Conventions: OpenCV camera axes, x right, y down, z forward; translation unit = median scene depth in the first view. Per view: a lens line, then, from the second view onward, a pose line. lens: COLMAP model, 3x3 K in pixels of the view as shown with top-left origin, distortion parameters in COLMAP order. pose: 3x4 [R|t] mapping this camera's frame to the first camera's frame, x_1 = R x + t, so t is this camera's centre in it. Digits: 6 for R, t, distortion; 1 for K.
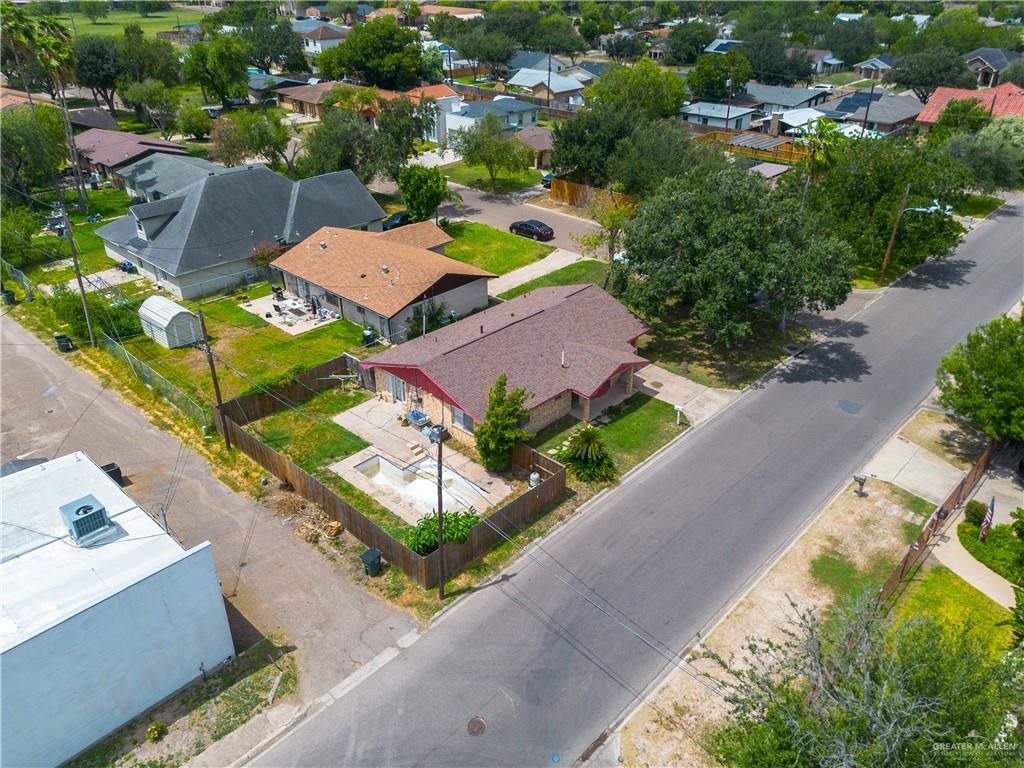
lens RADIAL K [[755.0, 0, 512.0], [0, 755.0, 384.0], [0, 0, 1]] dist [0.060962, -0.003589]
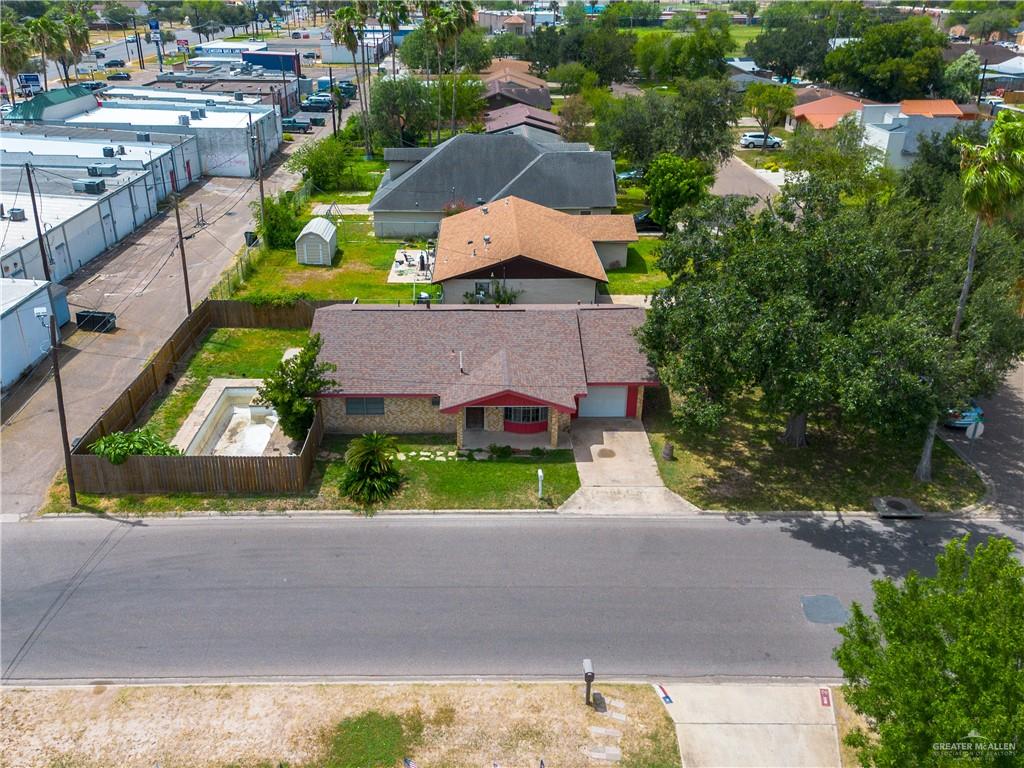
lens RADIAL K [[805.7, 0, 480.7], [0, 805.7, 385.0], [0, 0, 1]] dist [0.047356, -0.003771]
pose [[0.689783, 0.320574, -0.649177, 0.615921], [-0.354809, 0.931259, 0.082868, -0.083983], [0.631118, 0.173173, 0.756109, 0.381317]]
